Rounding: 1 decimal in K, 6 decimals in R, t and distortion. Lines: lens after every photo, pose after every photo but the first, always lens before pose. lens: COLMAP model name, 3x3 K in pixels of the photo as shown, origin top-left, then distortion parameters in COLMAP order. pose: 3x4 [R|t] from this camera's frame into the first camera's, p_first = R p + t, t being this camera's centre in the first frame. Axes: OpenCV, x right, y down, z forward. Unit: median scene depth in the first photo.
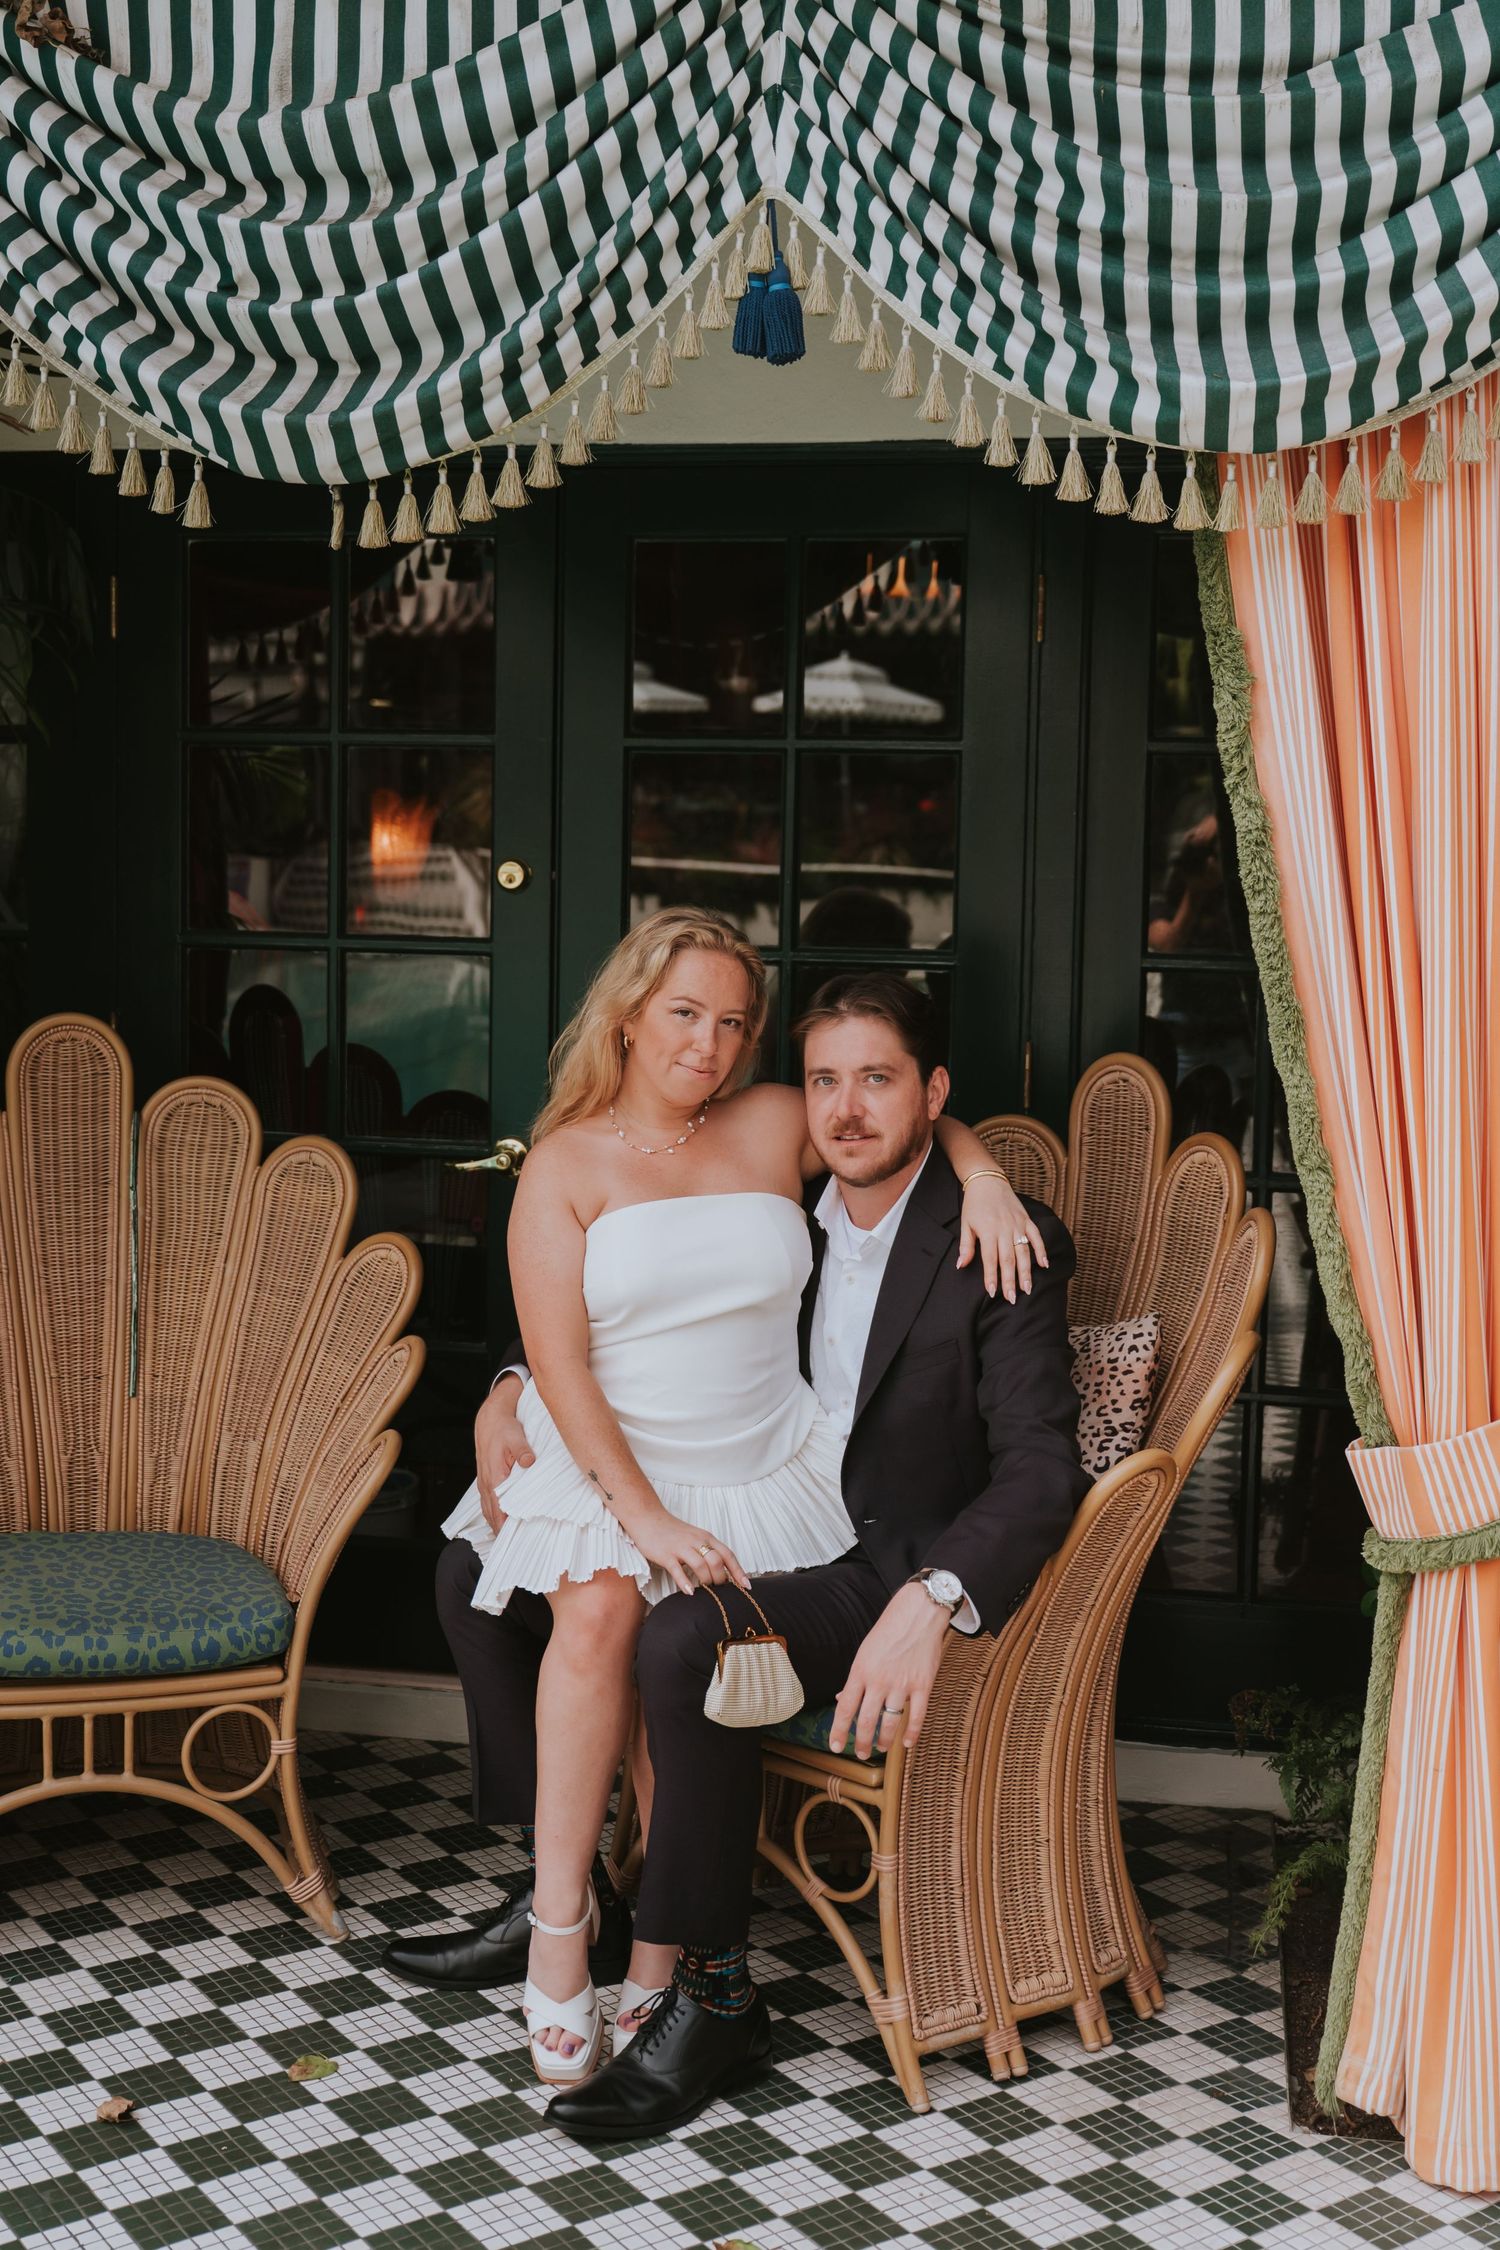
lens RADIAL K [[2869.7, 0, 672.8], [0, 2869.7, 1120.5], [0, 0, 1]] dist [0.001356, 0.031701]
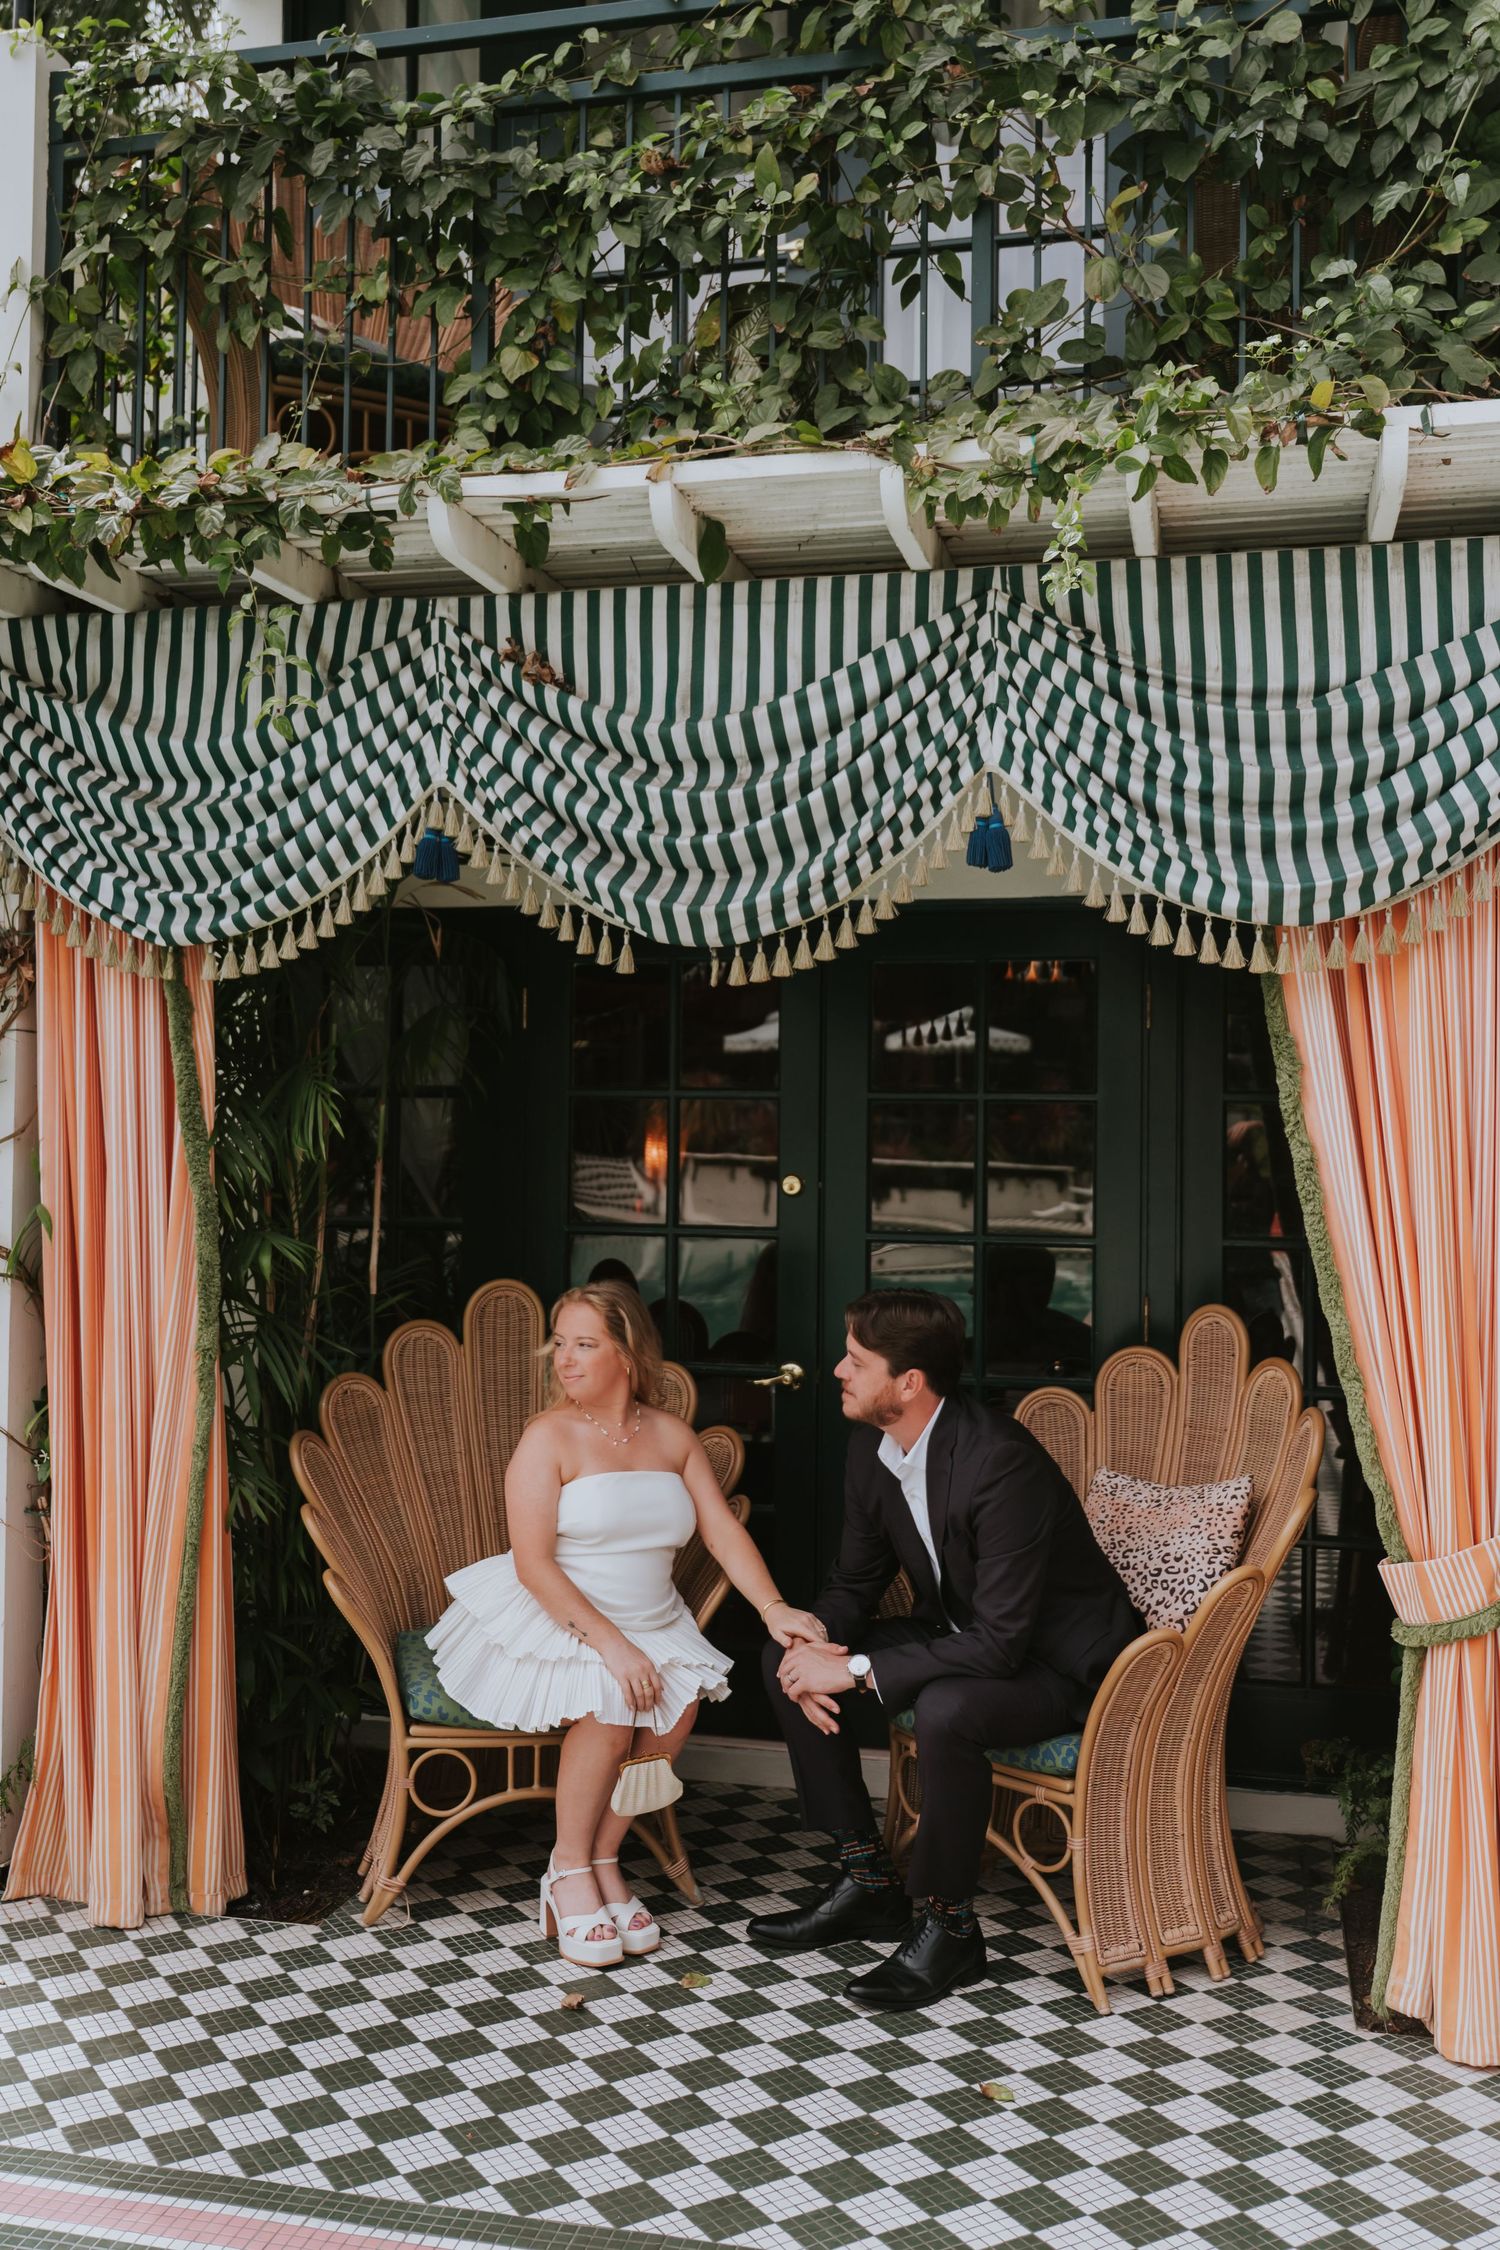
lens RADIAL K [[2093.9, 0, 750.0], [0, 2093.9, 1125.0], [0, 0, 1]] dist [0.000995, 0.013958]
pose [[0.998666, -0.005888, -0.051308, -0.040660], [0.000226, 0.993968, -0.109672, 0.004407], [0.051645, 0.109514, 0.992643, -0.148747]]
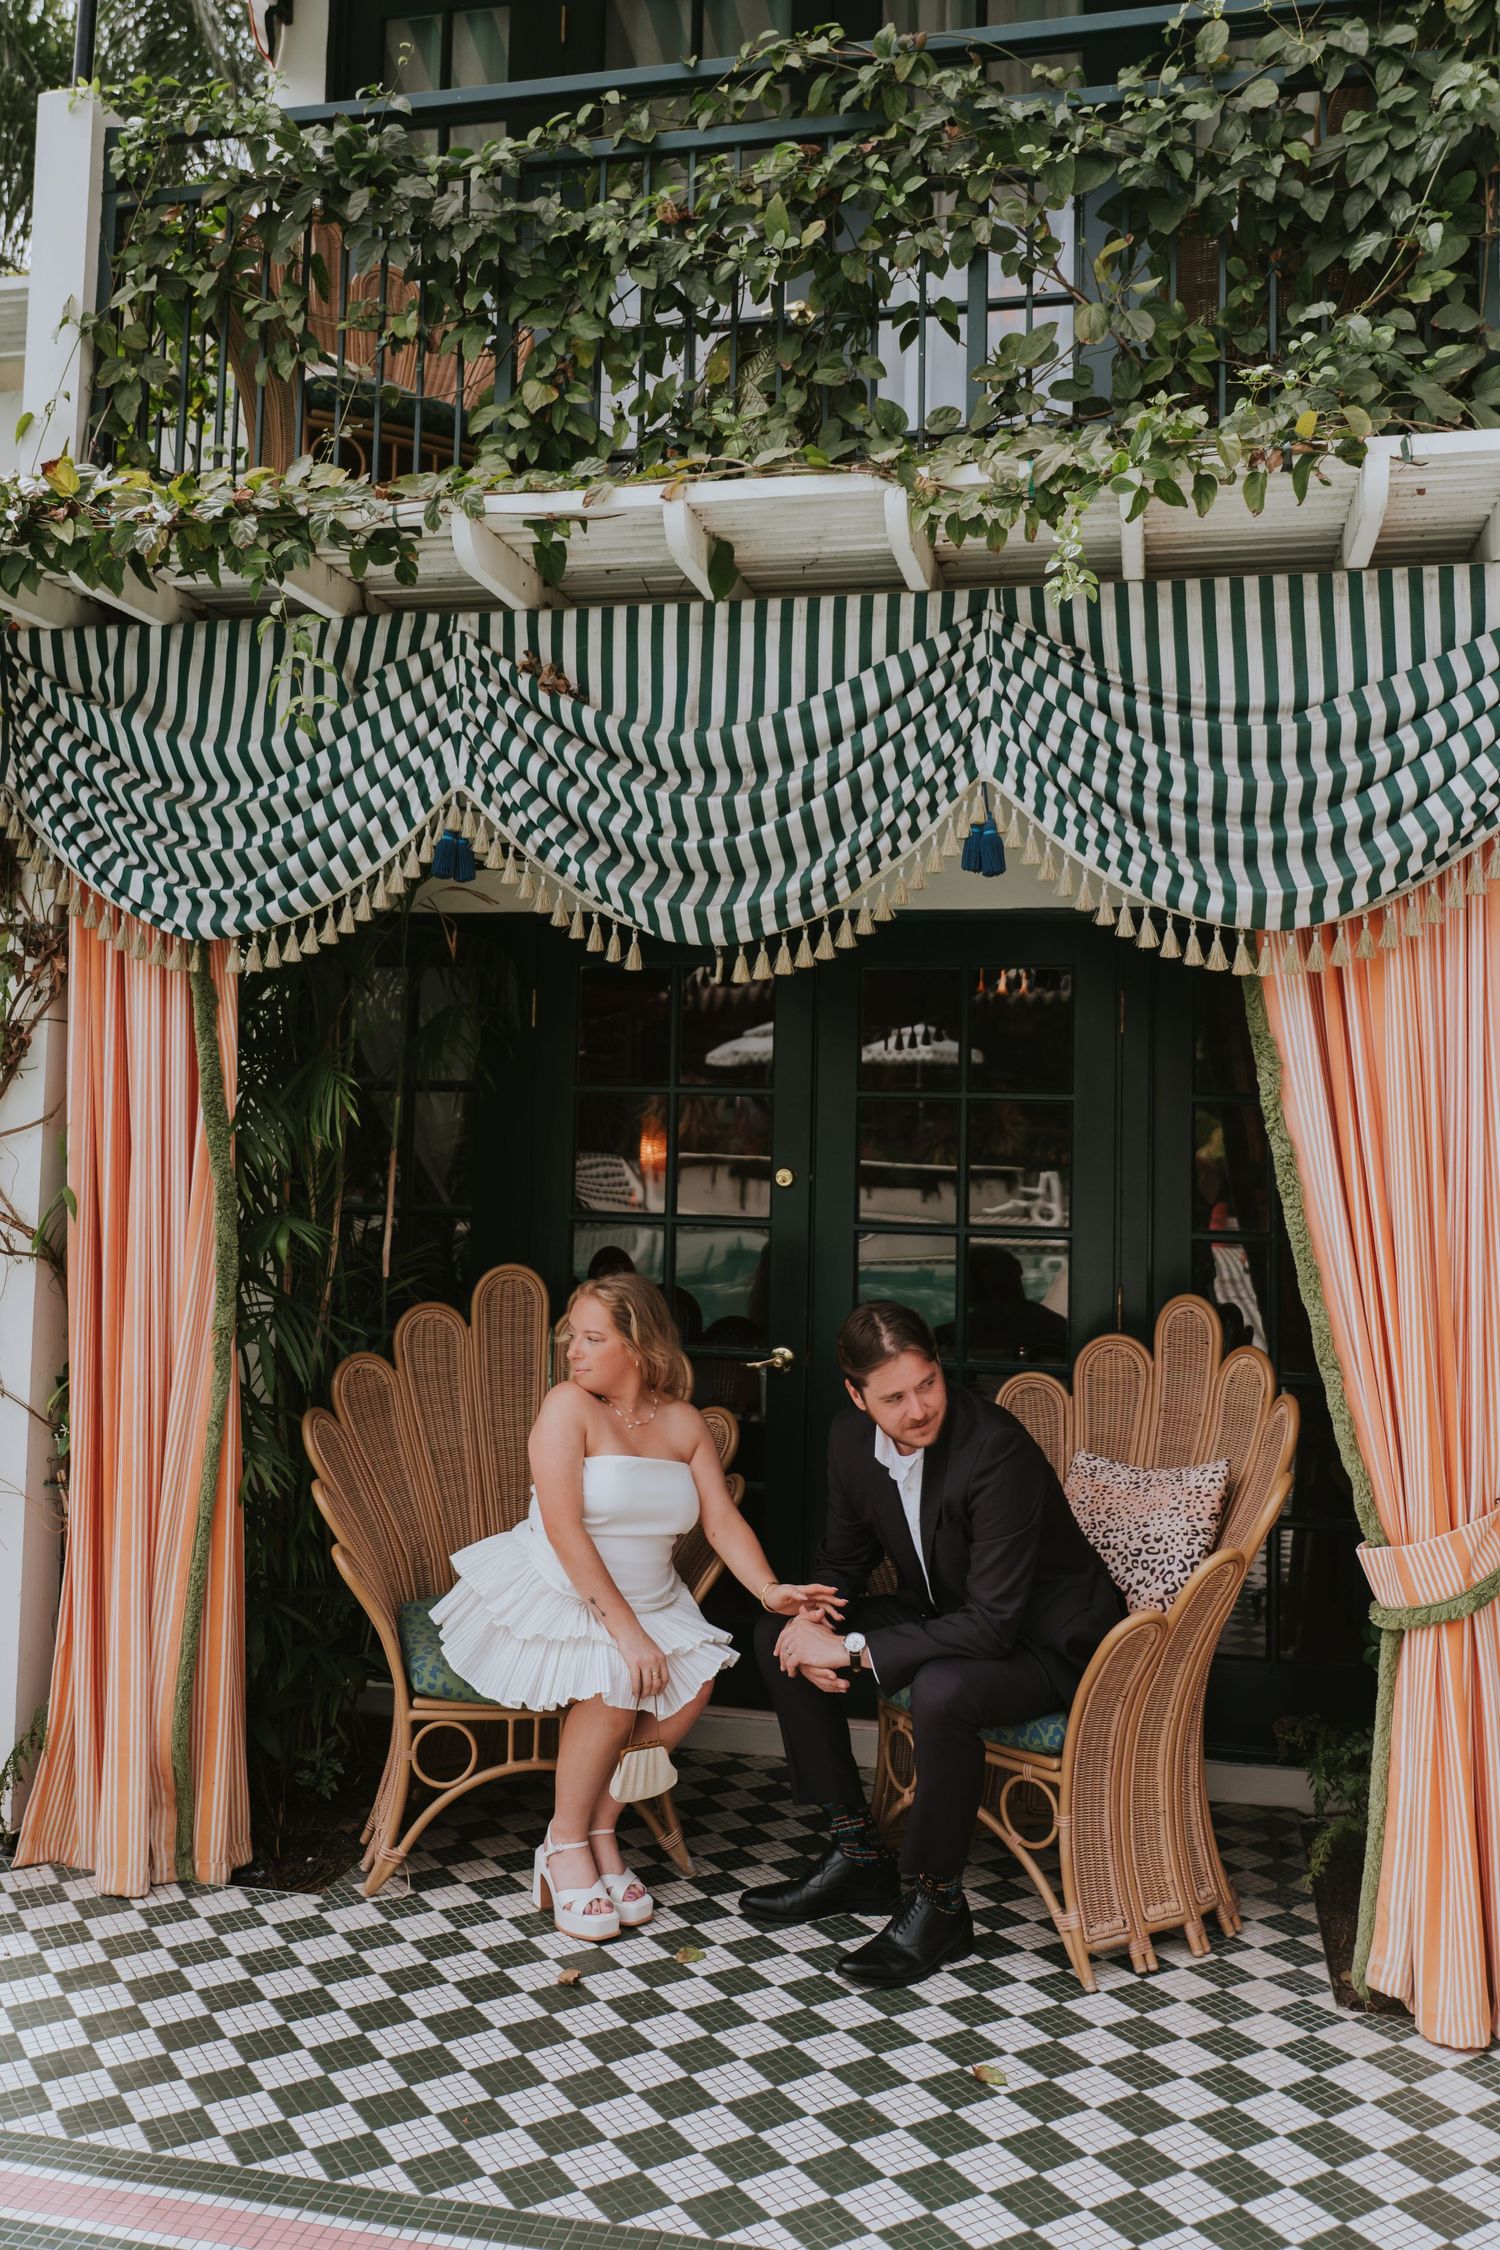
lens RADIAL K [[1926.4, 0, 762.7], [0, 1926.4, 1039.5], [0, 0, 1]] dist [-0.003798, 0.008350]
pose [[0.999270, 0.002713, -0.038119, -0.051828], [-0.008550, 0.988063, -0.153816, 0.004055], [0.037247, 0.154030, 0.987364, -0.098192]]
